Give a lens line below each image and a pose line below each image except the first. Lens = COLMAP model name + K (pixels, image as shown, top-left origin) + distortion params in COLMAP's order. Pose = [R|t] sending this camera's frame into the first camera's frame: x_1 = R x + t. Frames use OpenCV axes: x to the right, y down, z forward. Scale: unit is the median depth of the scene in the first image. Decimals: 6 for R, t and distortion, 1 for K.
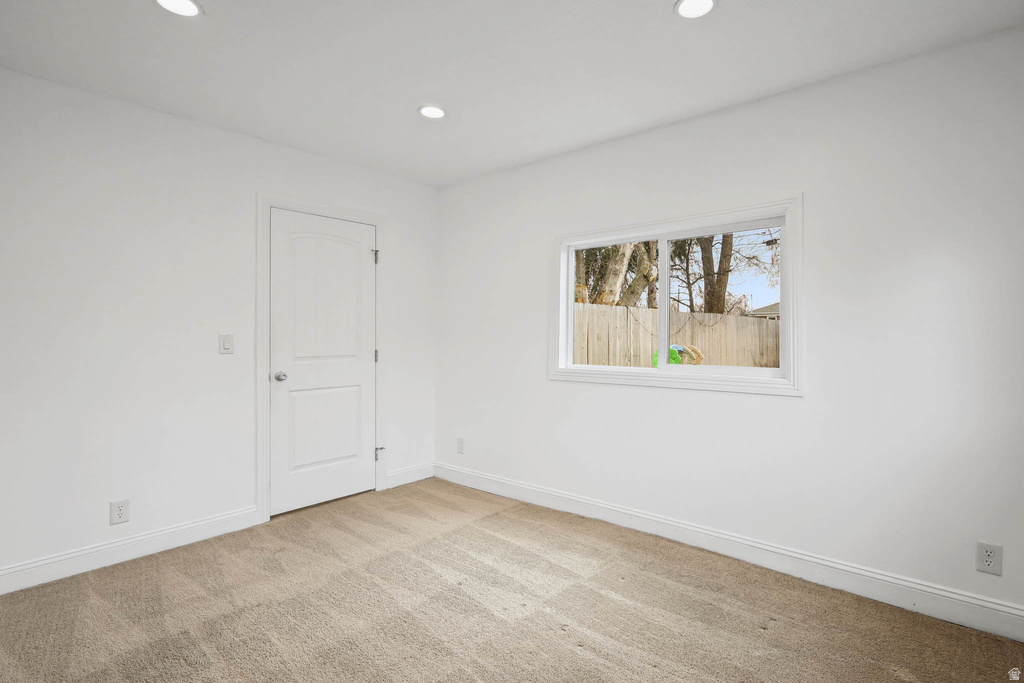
lens RADIAL K [[497.1, 0, 551.5], [0, 497.1, 312.1], [0, 0, 1]] dist [0.000660, 0.000052]
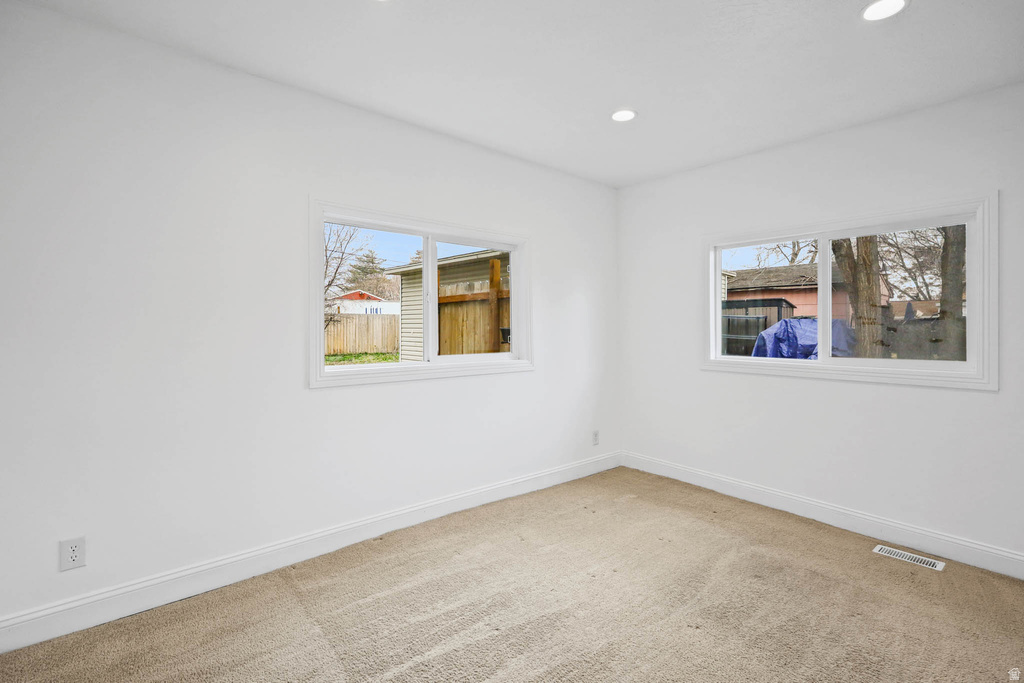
lens RADIAL K [[483.7, 0, 511.7], [0, 483.7, 314.7], [0, 0, 1]] dist [0.000430, 0.000417]
pose [[0.184274, 0.022525, 0.982617, -0.864248], [-0.049001, 0.998705, -0.013704, 0.024094], [-0.981653, -0.045624, 0.185139, 0.738342]]
